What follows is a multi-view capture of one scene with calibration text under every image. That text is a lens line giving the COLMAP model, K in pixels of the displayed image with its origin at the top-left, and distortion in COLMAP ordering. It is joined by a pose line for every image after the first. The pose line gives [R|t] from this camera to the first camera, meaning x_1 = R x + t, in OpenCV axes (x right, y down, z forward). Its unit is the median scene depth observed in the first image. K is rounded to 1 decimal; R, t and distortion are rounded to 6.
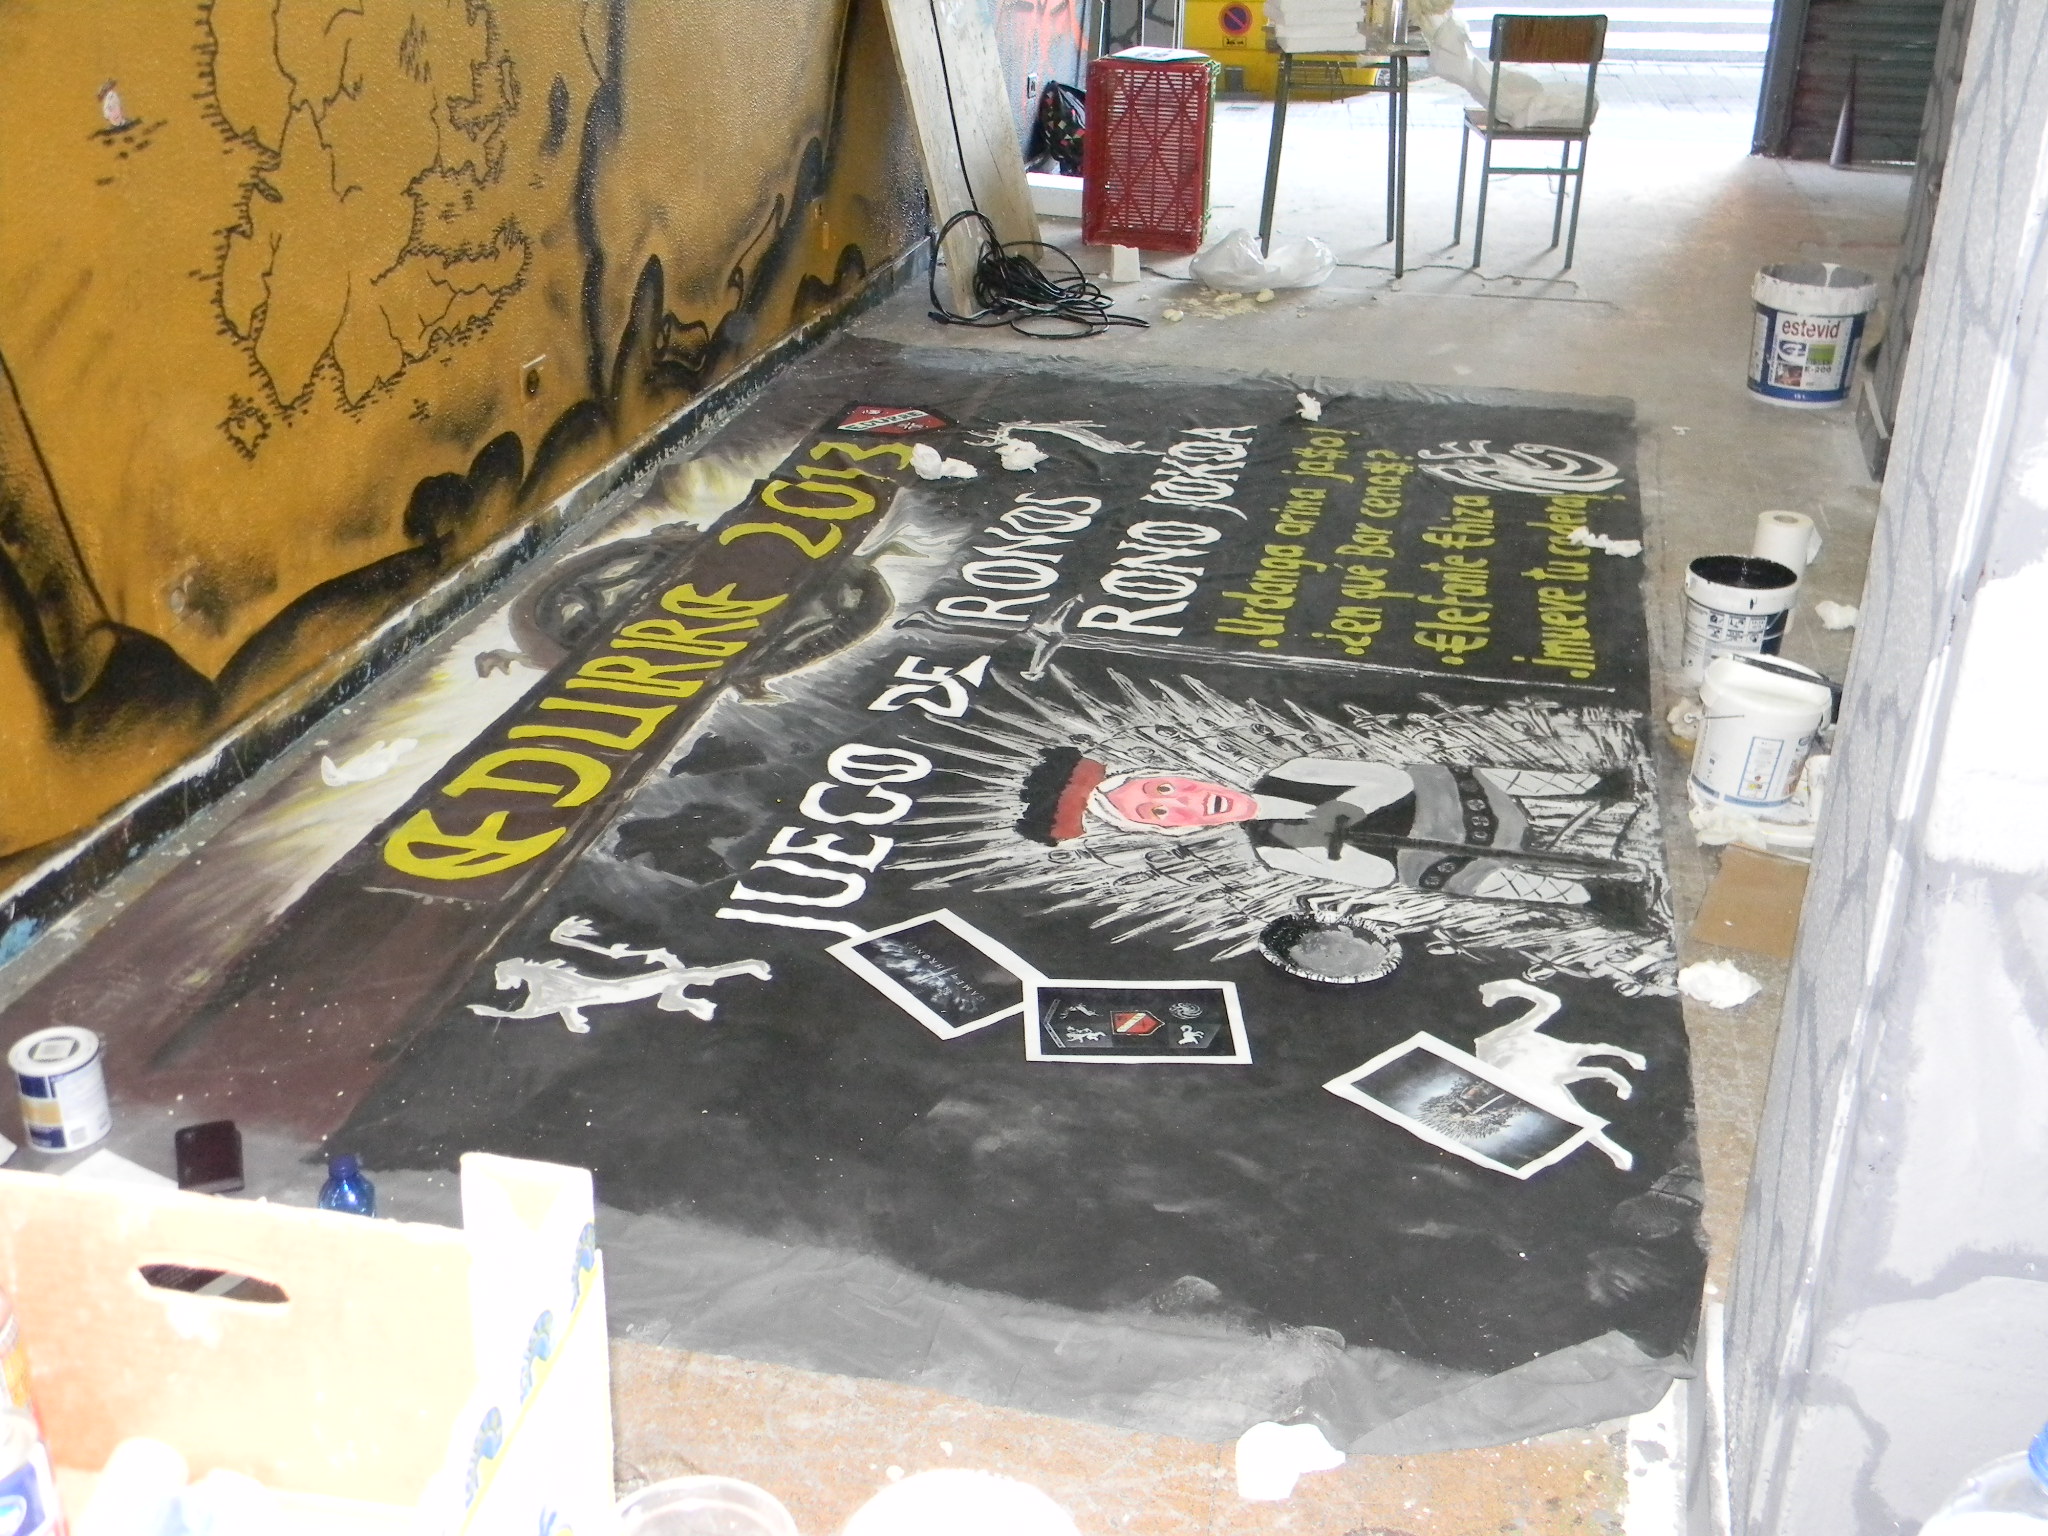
lens RADIAL K [[2212.1, 0, 1024.0], [0, 2212.1, 768.0], [0, 0, 1]] dist [0.013843, -0.050507]
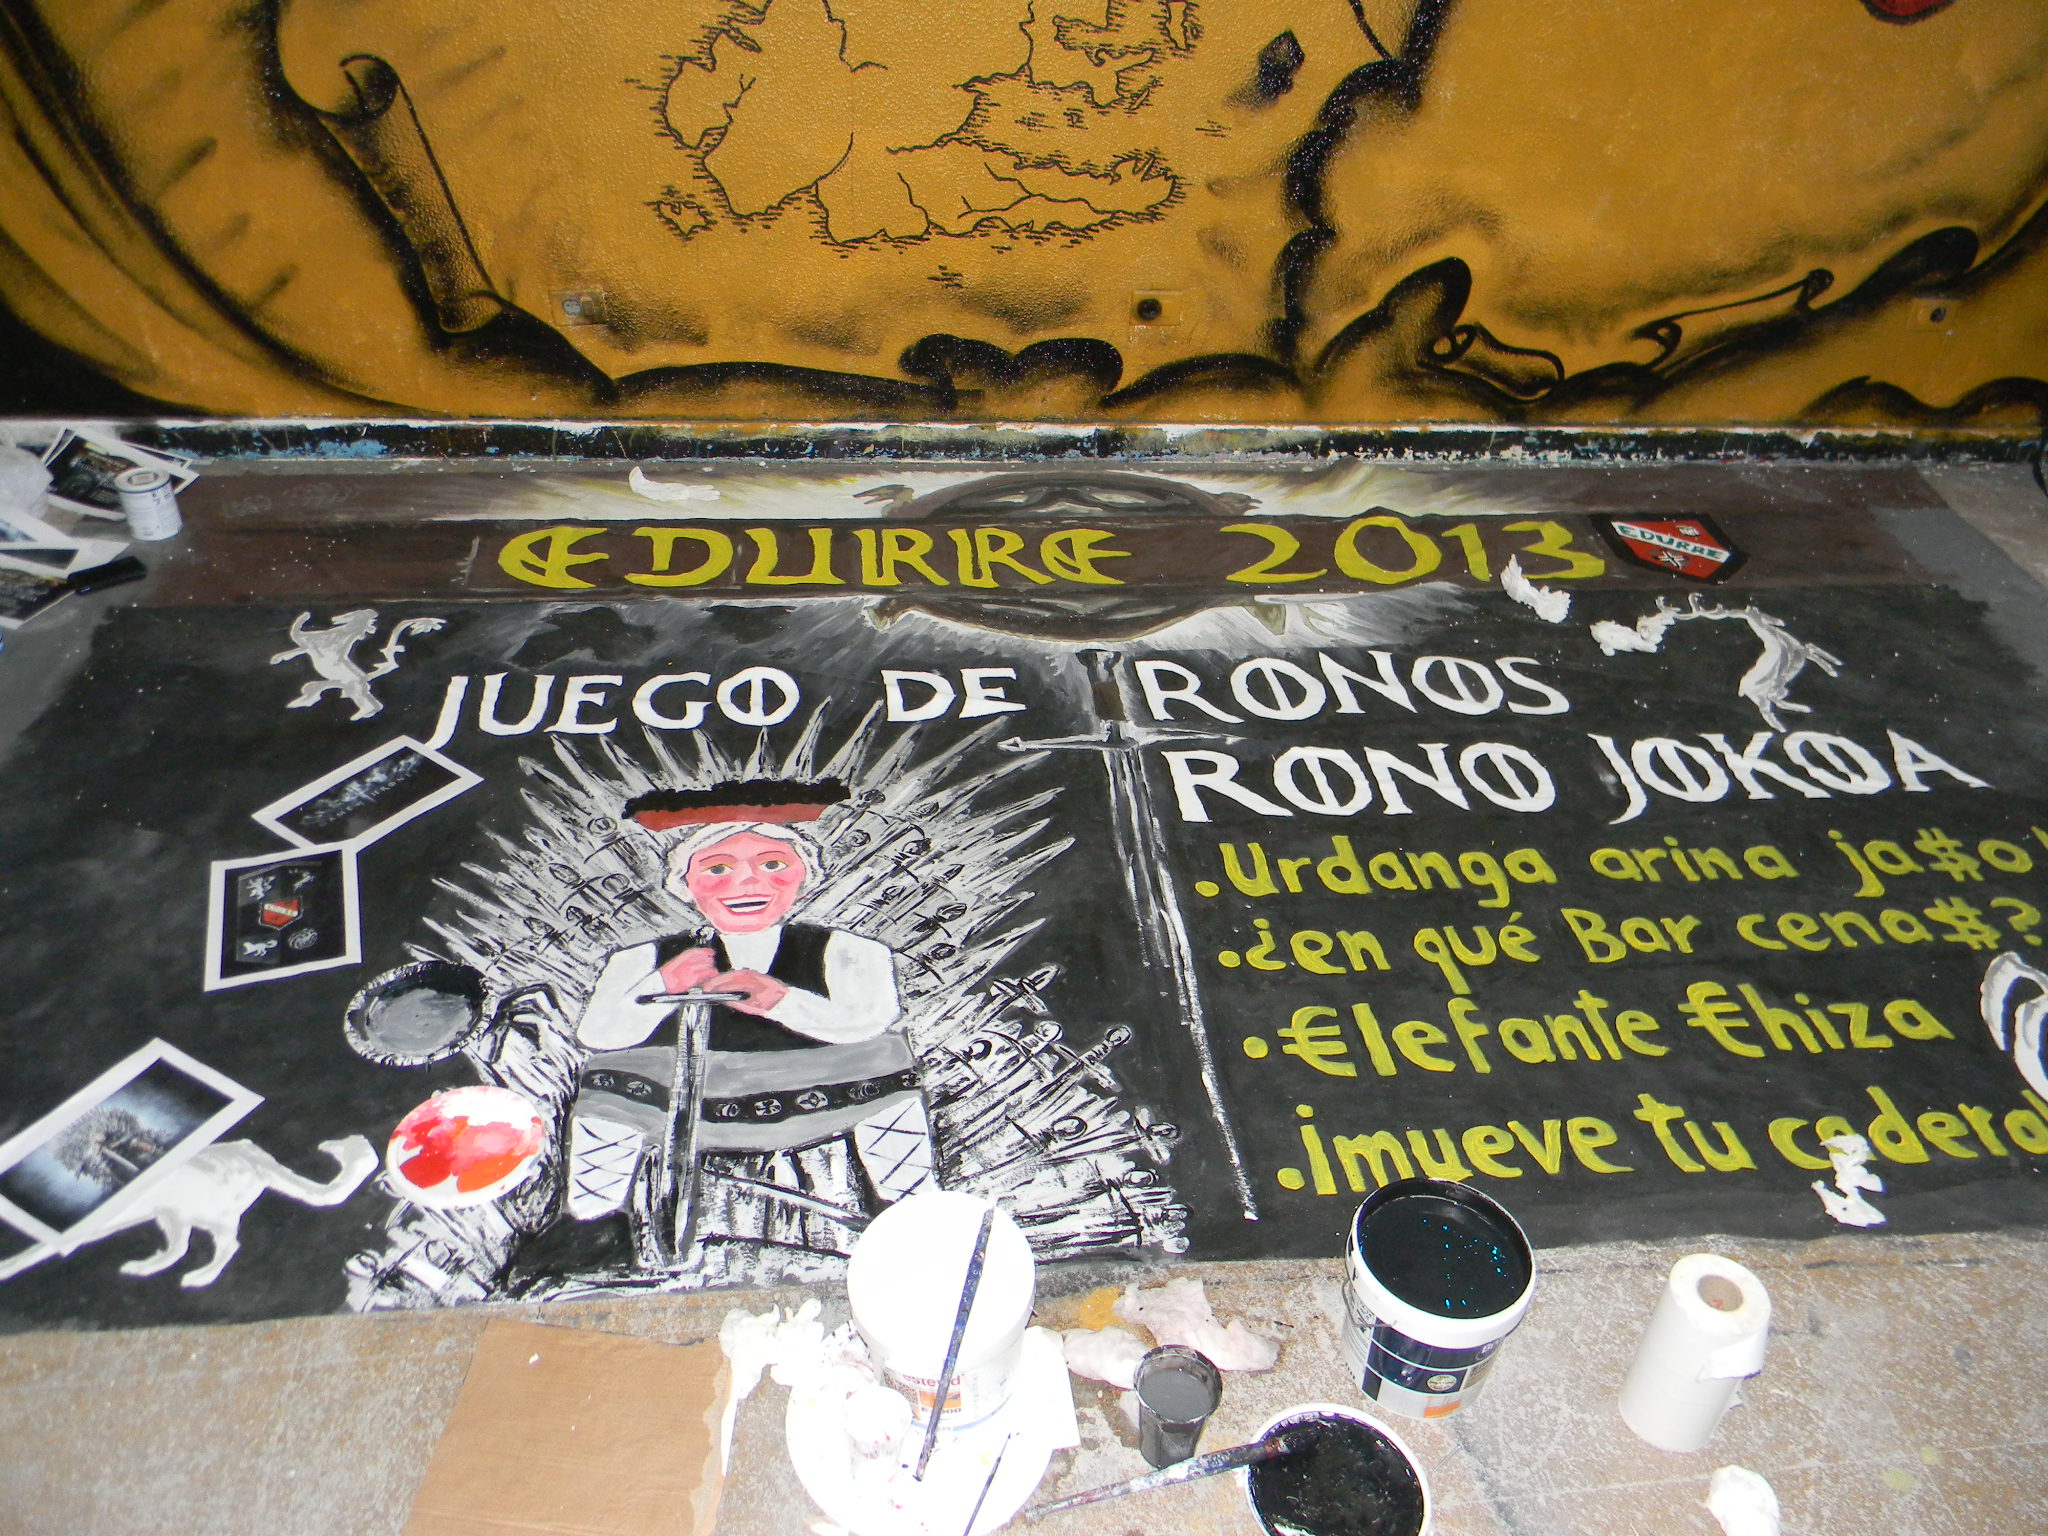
lens RADIAL K [[1671.9, 0, 993.1], [0, 1671.9, 766.9], [0, 0, 1]] dist [0.019822, -0.038750]
pose [[0.302548, 0.553285, -0.776106, 0.583481], [-0.434248, 0.804863, 0.404504, -0.332075], [0.848465, 0.214640, 0.483773, 0.668597]]
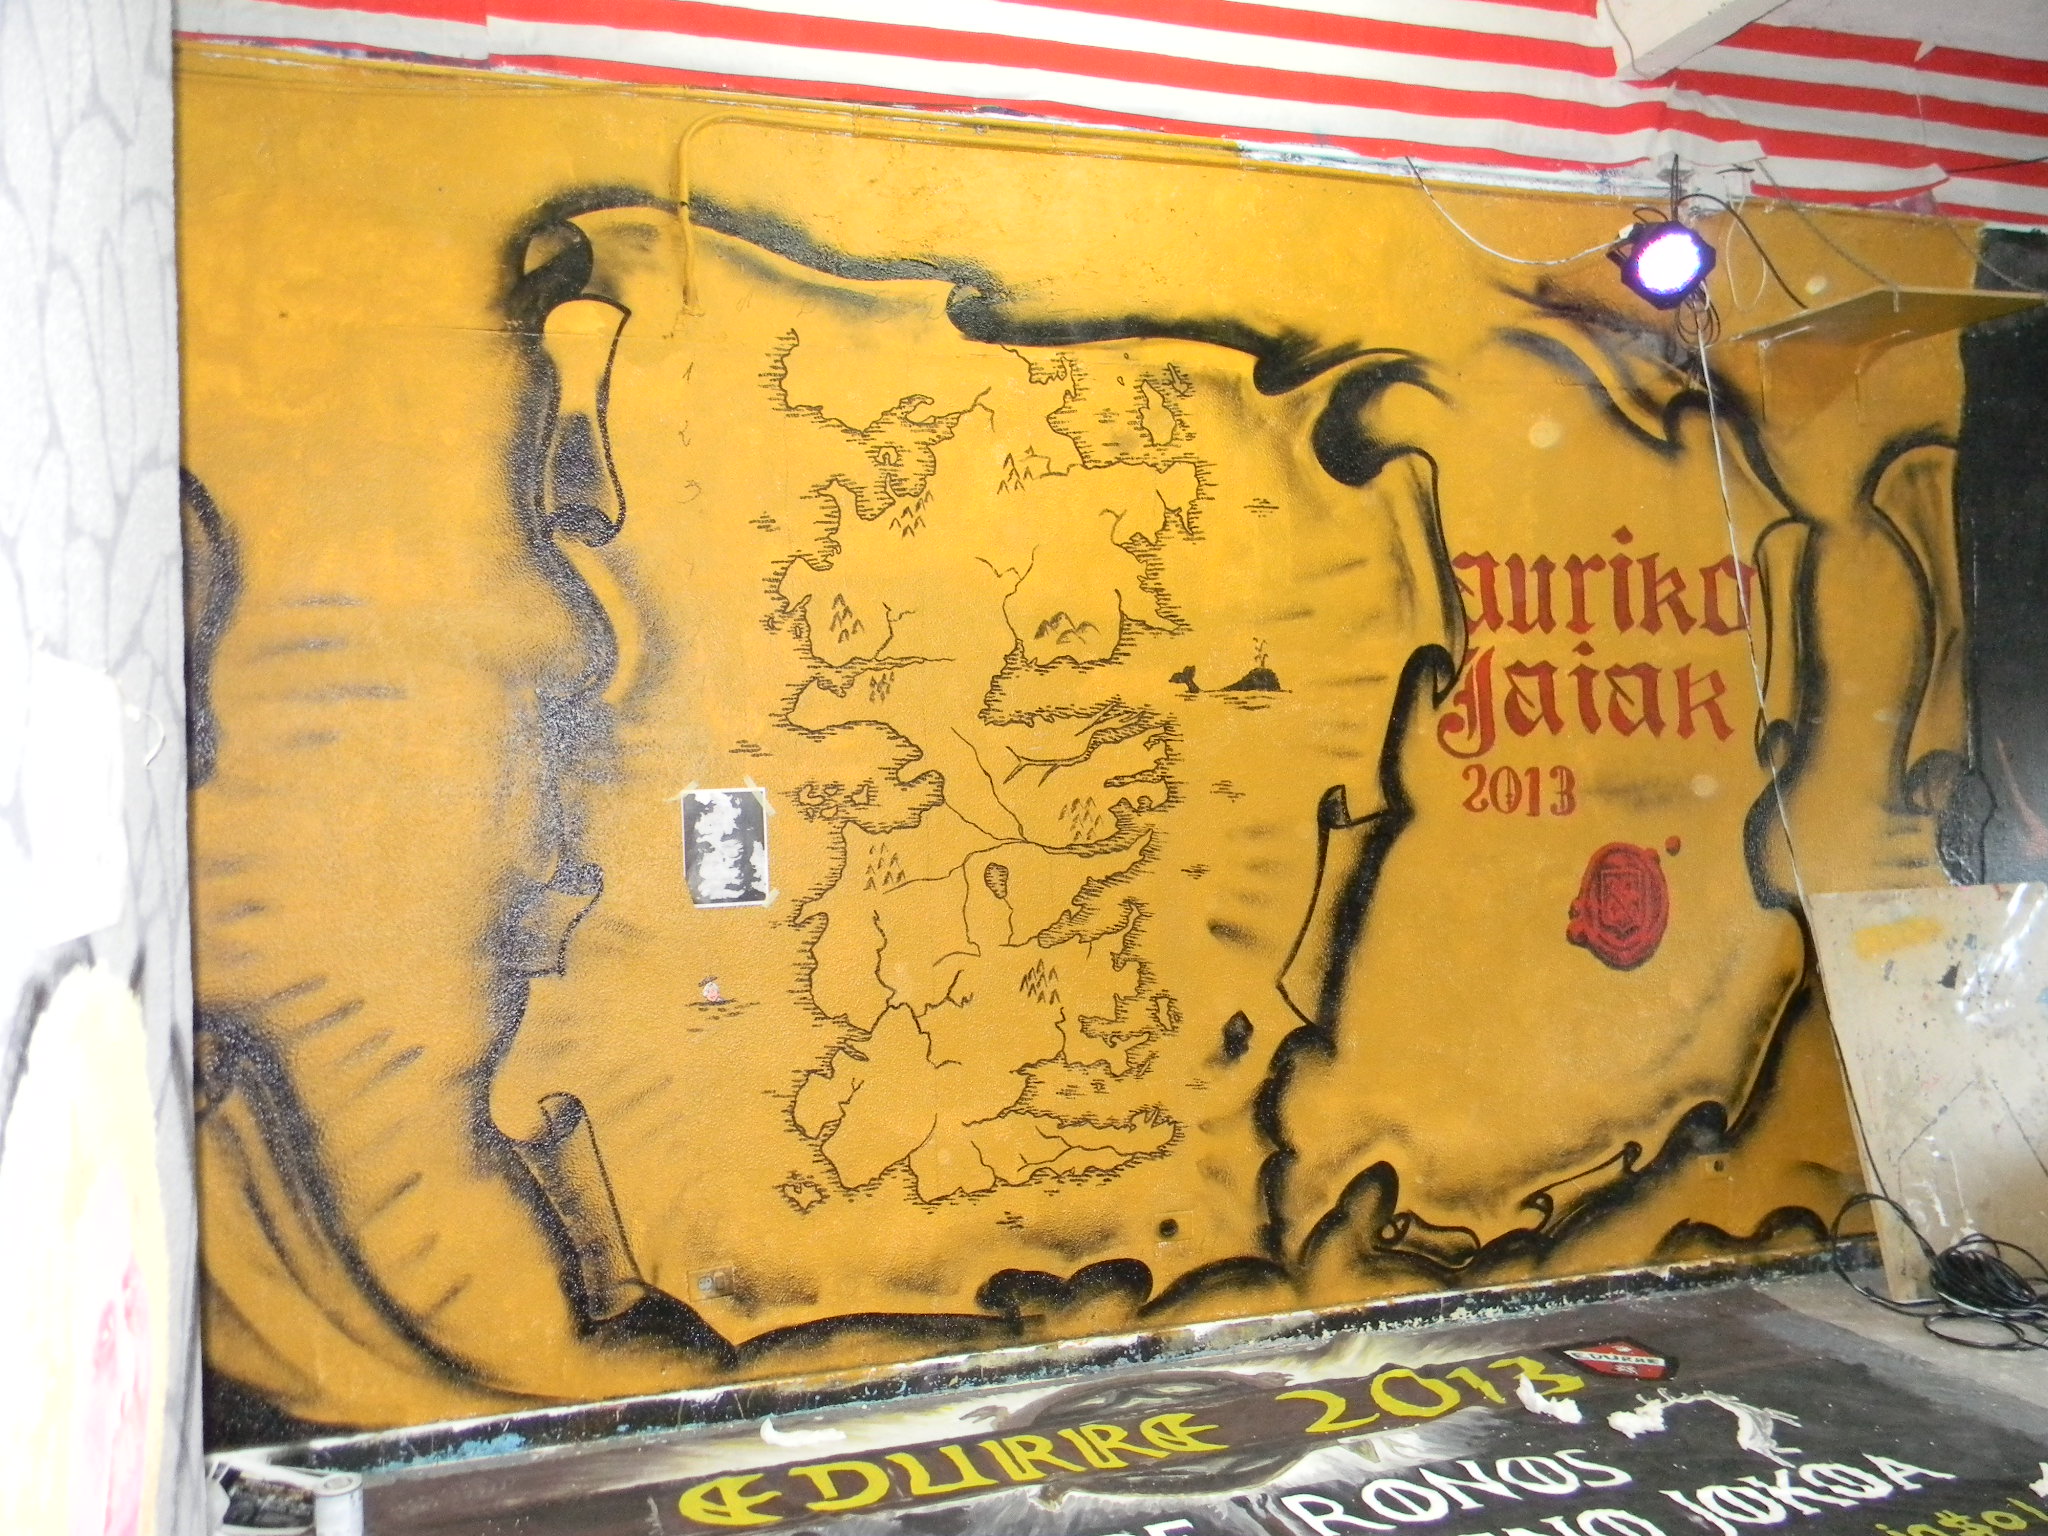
lens RADIAL K [[1671.9, 0, 993.1], [0, 1671.9, 766.9], [0, 0, 1]] dist [0.019822, -0.038750]
pose [[0.514553, -0.028446, -0.856987, 0.681707], [-0.338239, 0.911671, -0.233347, -0.177862], [0.787927, 0.409935, 0.459482, 0.382957]]
